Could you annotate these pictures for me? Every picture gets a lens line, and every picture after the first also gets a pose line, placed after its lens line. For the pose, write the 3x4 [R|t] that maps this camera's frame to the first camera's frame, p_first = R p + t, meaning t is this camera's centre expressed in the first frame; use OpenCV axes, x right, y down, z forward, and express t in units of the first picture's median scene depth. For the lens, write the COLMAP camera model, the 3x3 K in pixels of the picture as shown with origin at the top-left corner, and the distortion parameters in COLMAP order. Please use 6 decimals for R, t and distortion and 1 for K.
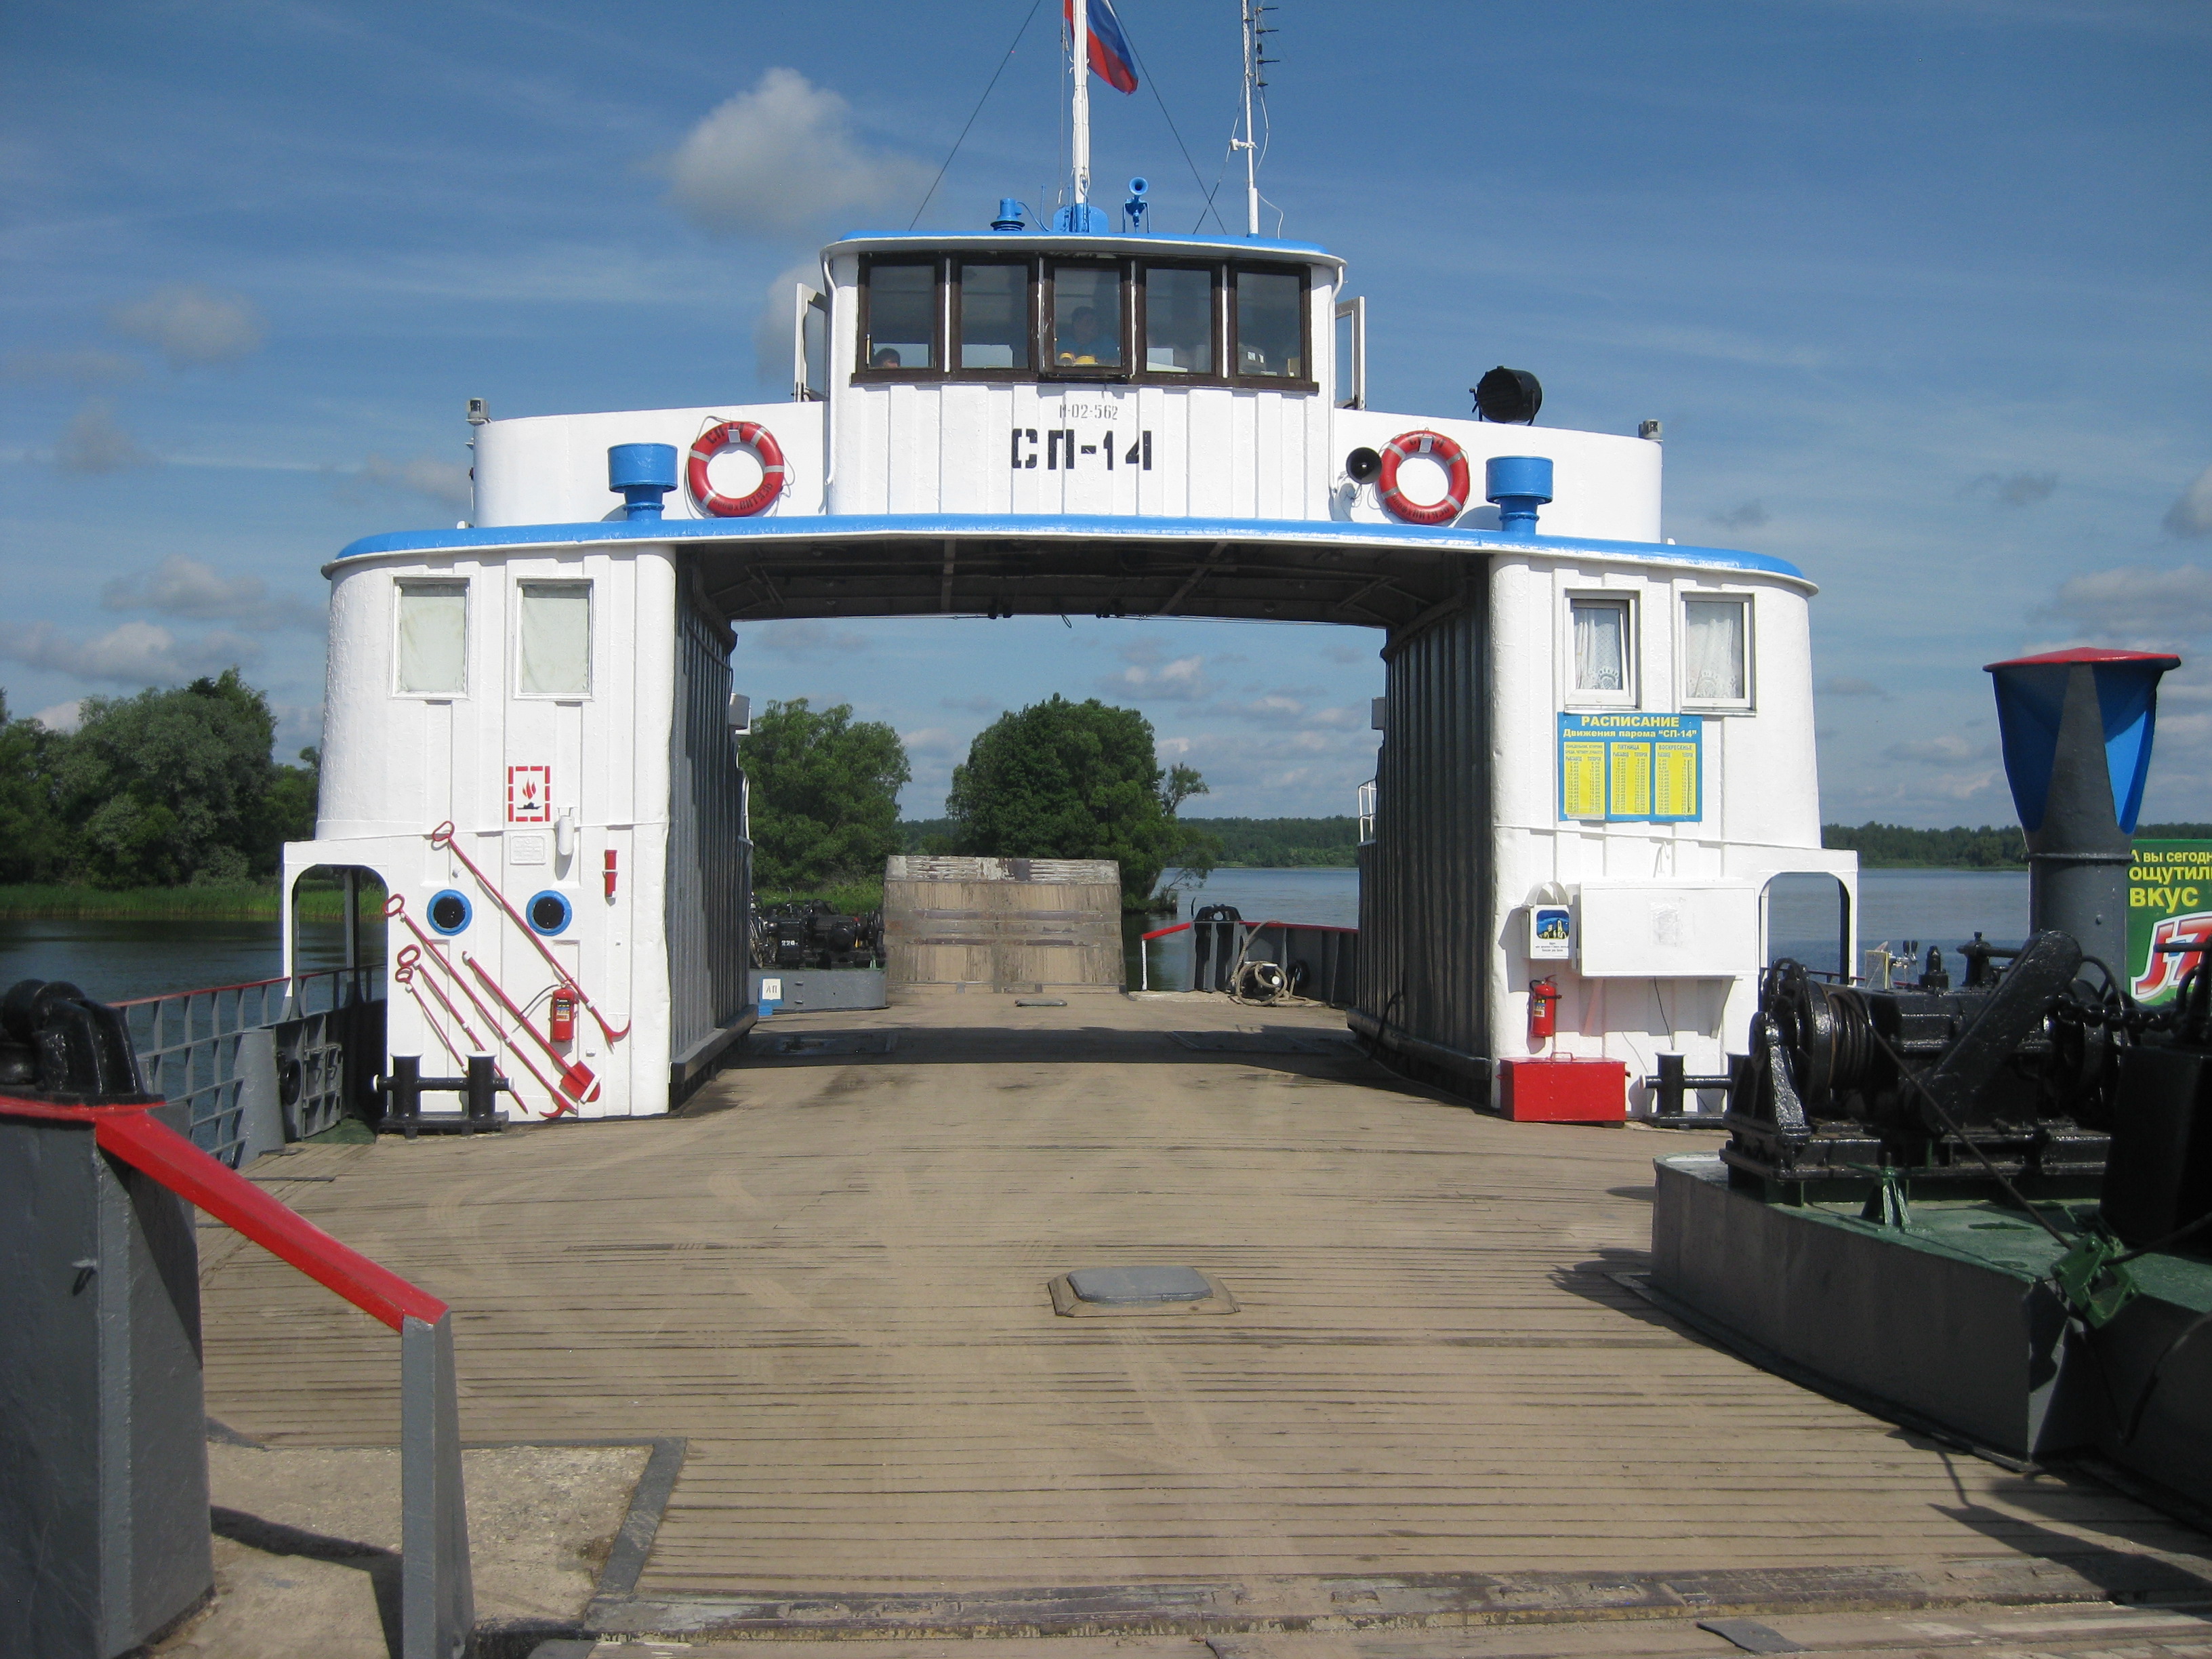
lens RADIAL K [[2449.1, 0, 1116.7], [0, 2449.1, 811.0], [0, 0, 1]] dist [-0.144298, 0.000000]
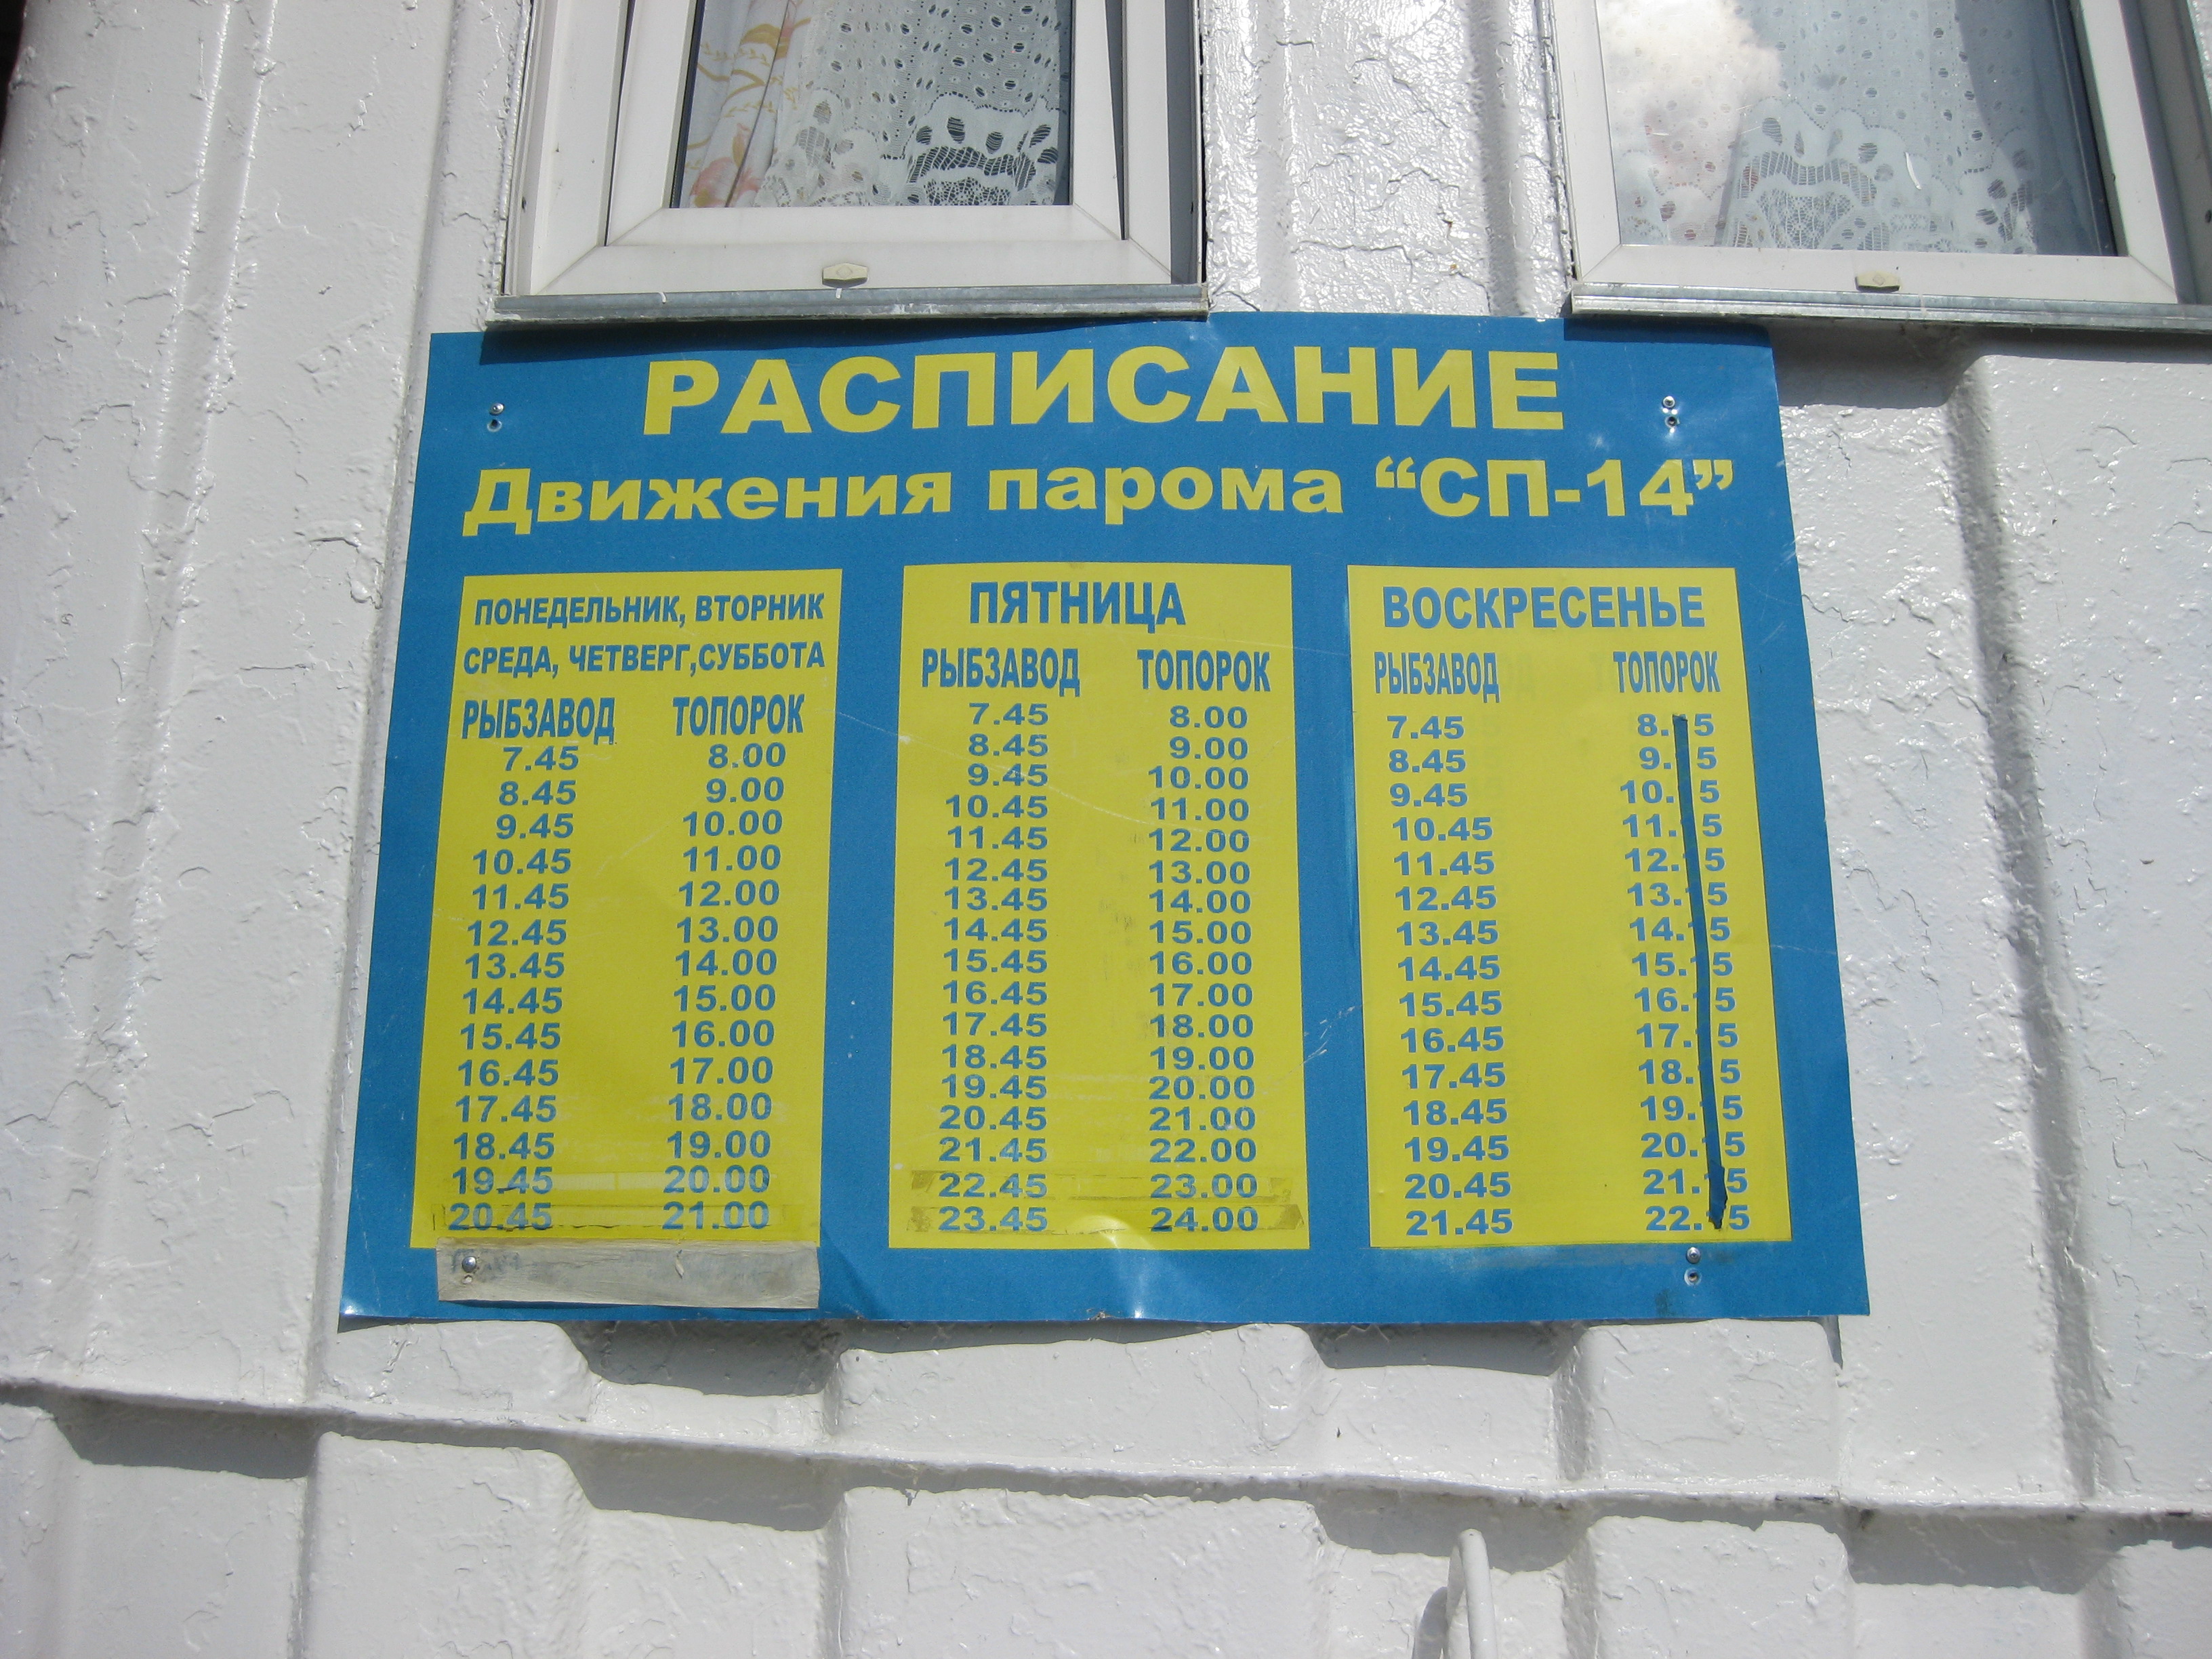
lens RADIAL K [[2449.1, 0, 1103.6], [0, 2449.1, 821.7], [0, 0, 1]] dist [-0.144298, 0.000000]
pose [[0.996892, -0.032016, -0.071985, 0.211716], [0.009341, 0.955293, -0.295513, 0.013359], [0.078228, 0.293922, 0.952623, 0.873853]]
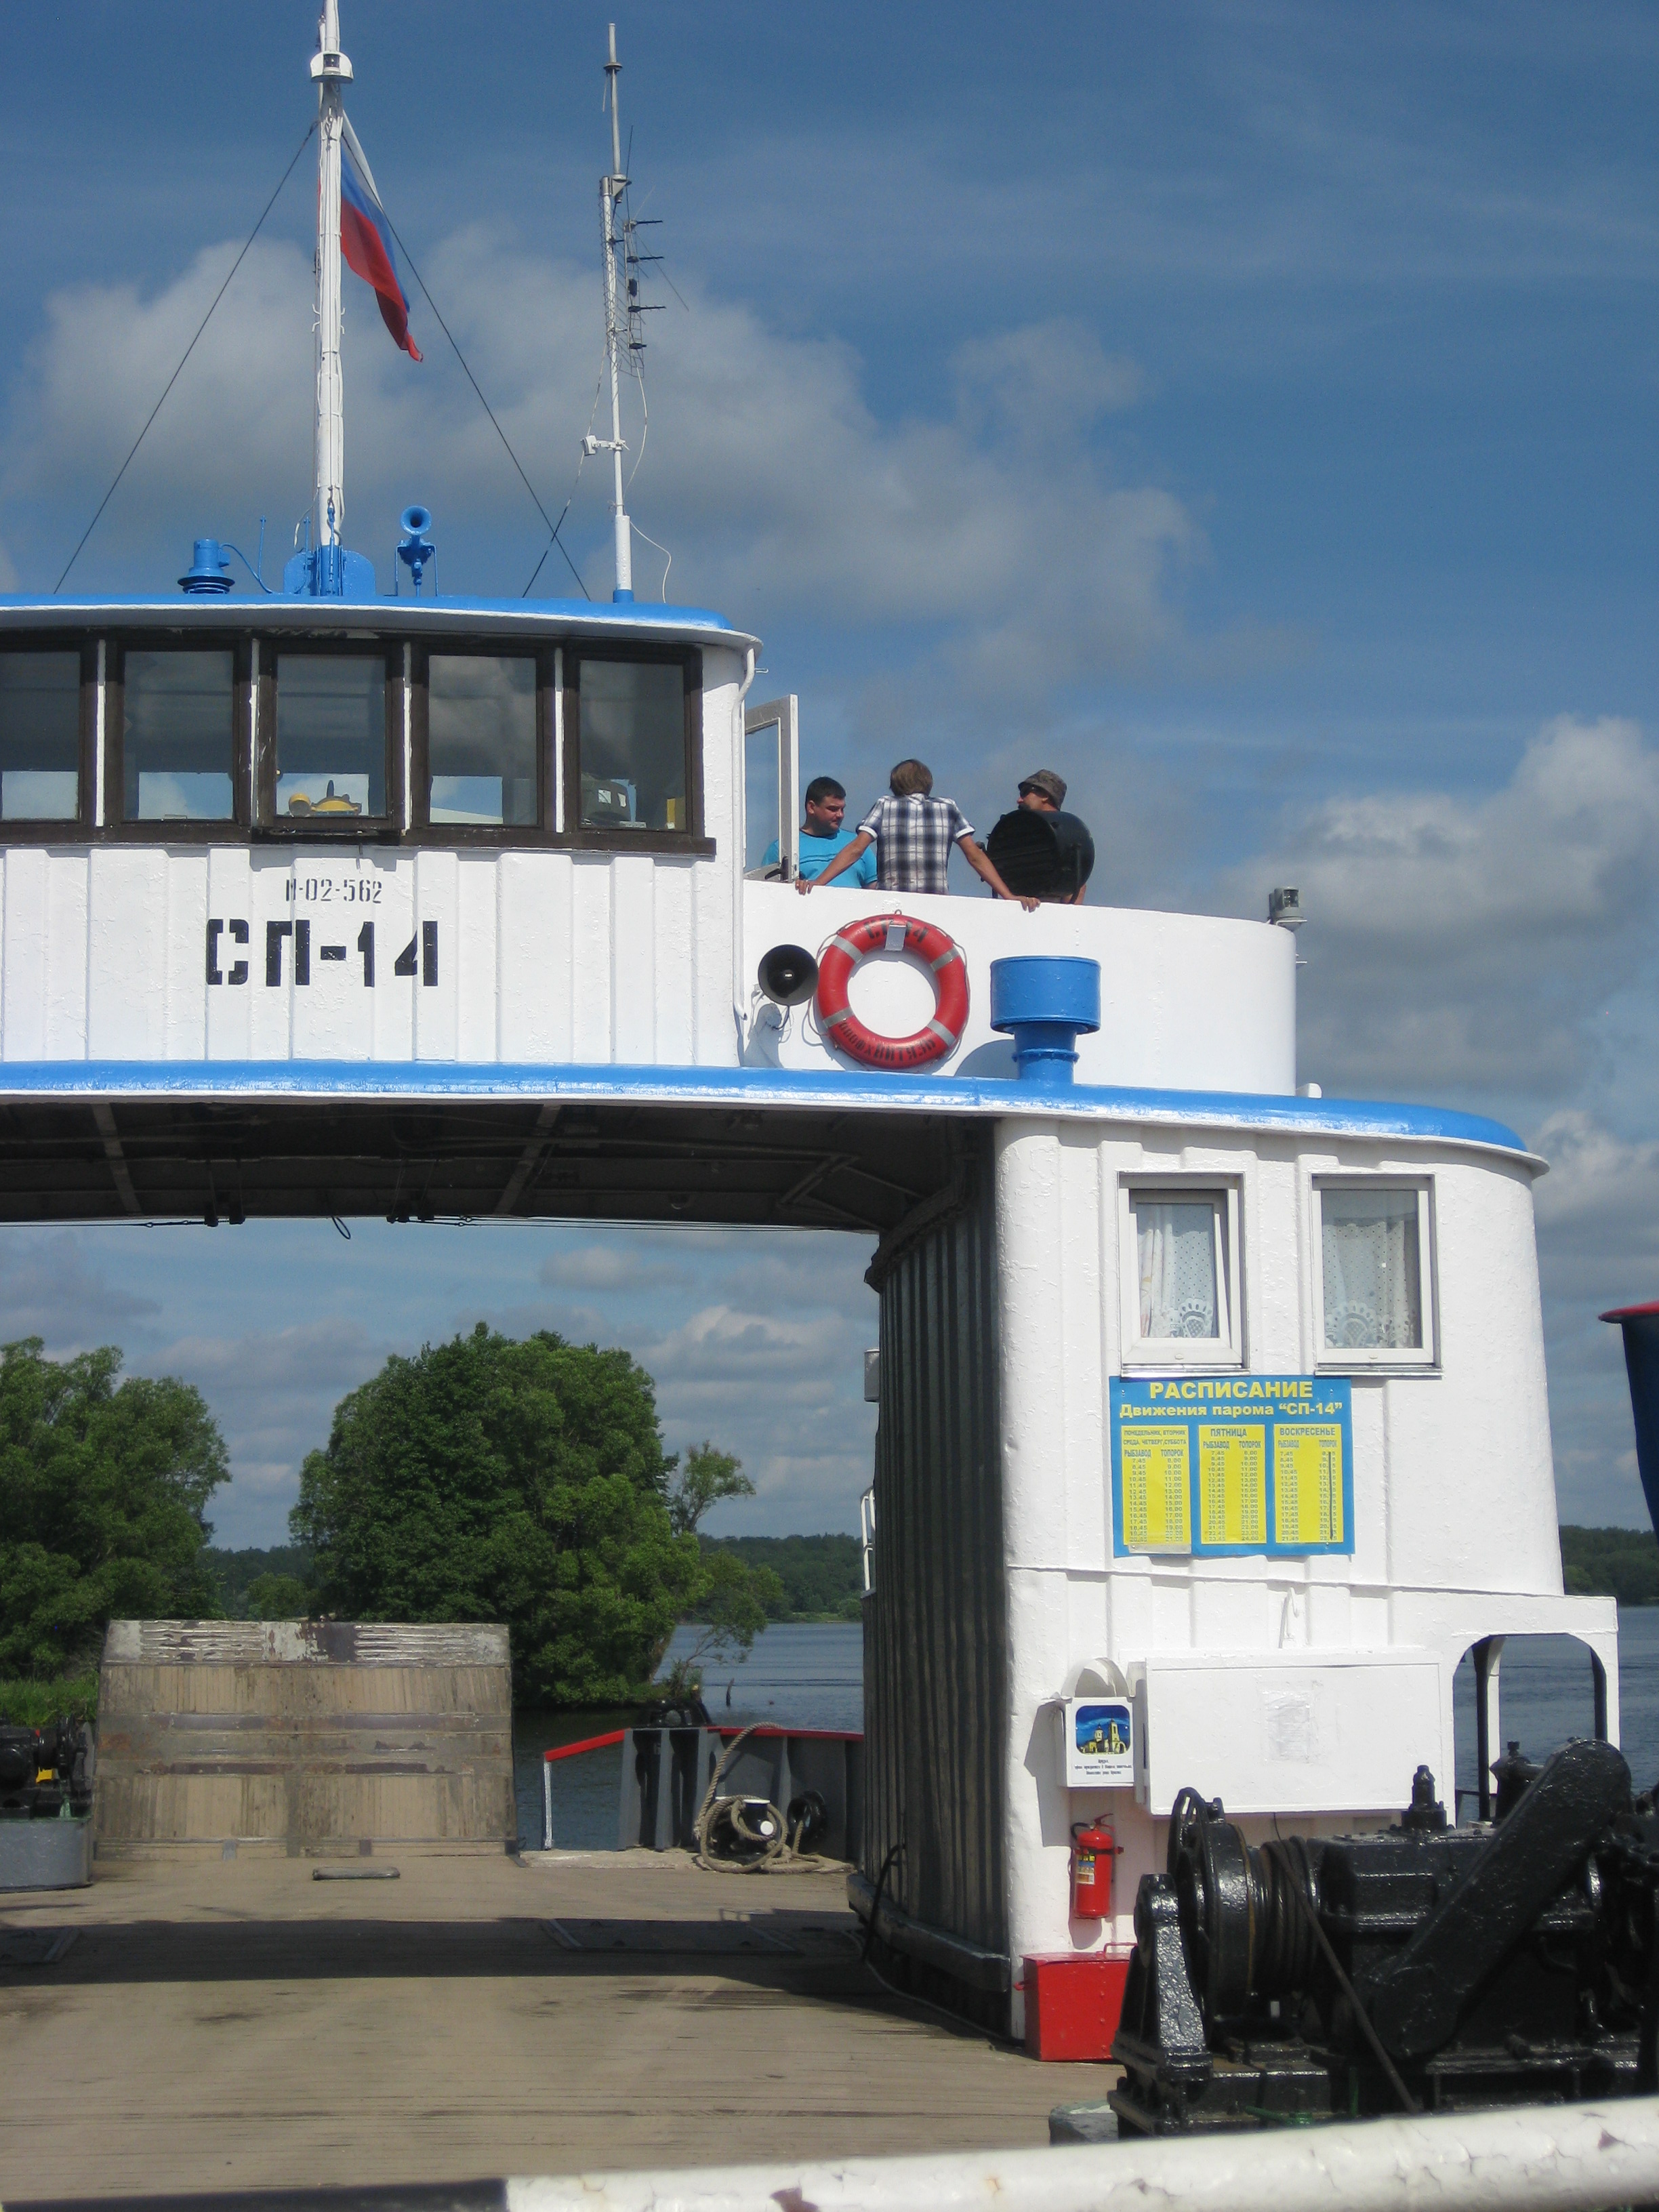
lens RADIAL K [[4315.8, 0, 827.0], [0, 4315.8, 1111.5], [0, 0, 1]] dist [-0.080400, 0.000000]
pose [[0.998657, -0.009847, 0.050874, 0.054901], [0.014662, 0.995355, -0.095147, -0.004900], [-0.049701, 0.095765, 0.994162, -0.067283]]
